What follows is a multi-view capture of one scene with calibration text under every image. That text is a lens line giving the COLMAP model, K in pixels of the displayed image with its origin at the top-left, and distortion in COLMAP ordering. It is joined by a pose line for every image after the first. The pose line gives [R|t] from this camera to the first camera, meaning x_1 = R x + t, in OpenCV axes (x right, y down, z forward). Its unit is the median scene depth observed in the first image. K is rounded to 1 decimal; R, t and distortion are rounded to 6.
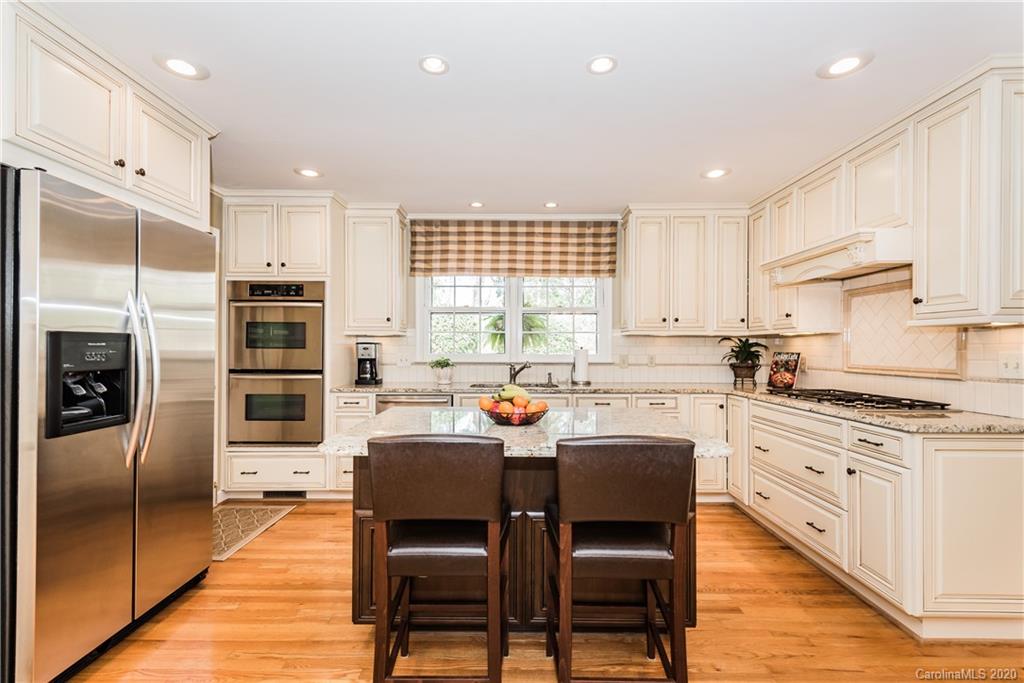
lens RADIAL K [[468.1, 0, 515.3], [0, 468.1, 344.5], [0, 0, 1]] dist [0.002035, -0.000587]
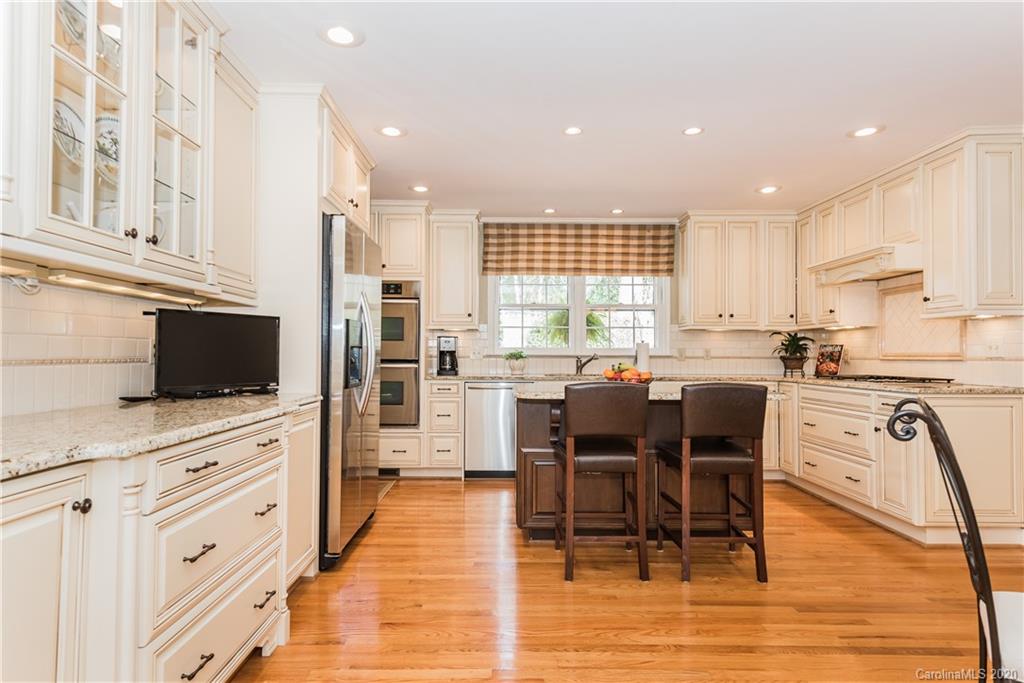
lens RADIAL K [[581.9, 0, 505.4], [0, 581.9, 341.6], [0, 0, 1]] dist [-0.007696, 0.002475]
pose [[0.999999, 0.000388, 0.001282, -0.199696], [-0.000367, 0.999875, -0.015787, 0.031745], [-0.001288, 0.015786, 0.999875, -0.383205]]
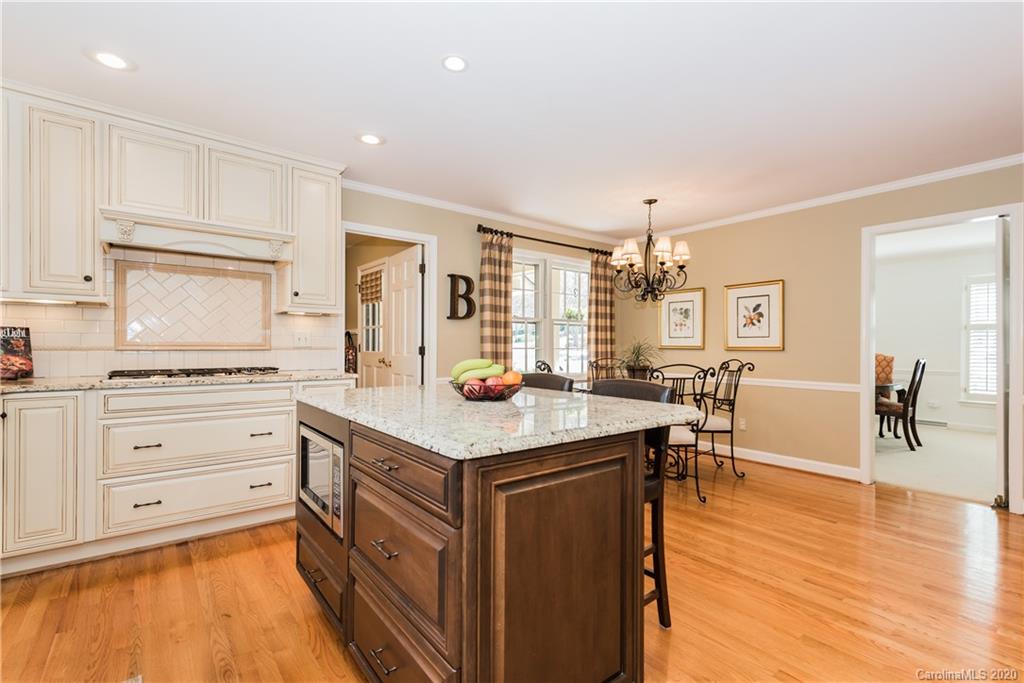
lens RADIAL K [[468.1, 0, 511.5], [0, 468.1, 346.5], [0, 0, 1]] dist [0.002035, -0.000587]
pose [[-0.610884, 0.000432, 0.791720, -0.403964], [-0.006839, 0.999960, -0.005822, 0.044635], [-0.791691, -0.008971, -0.610856, 0.832057]]
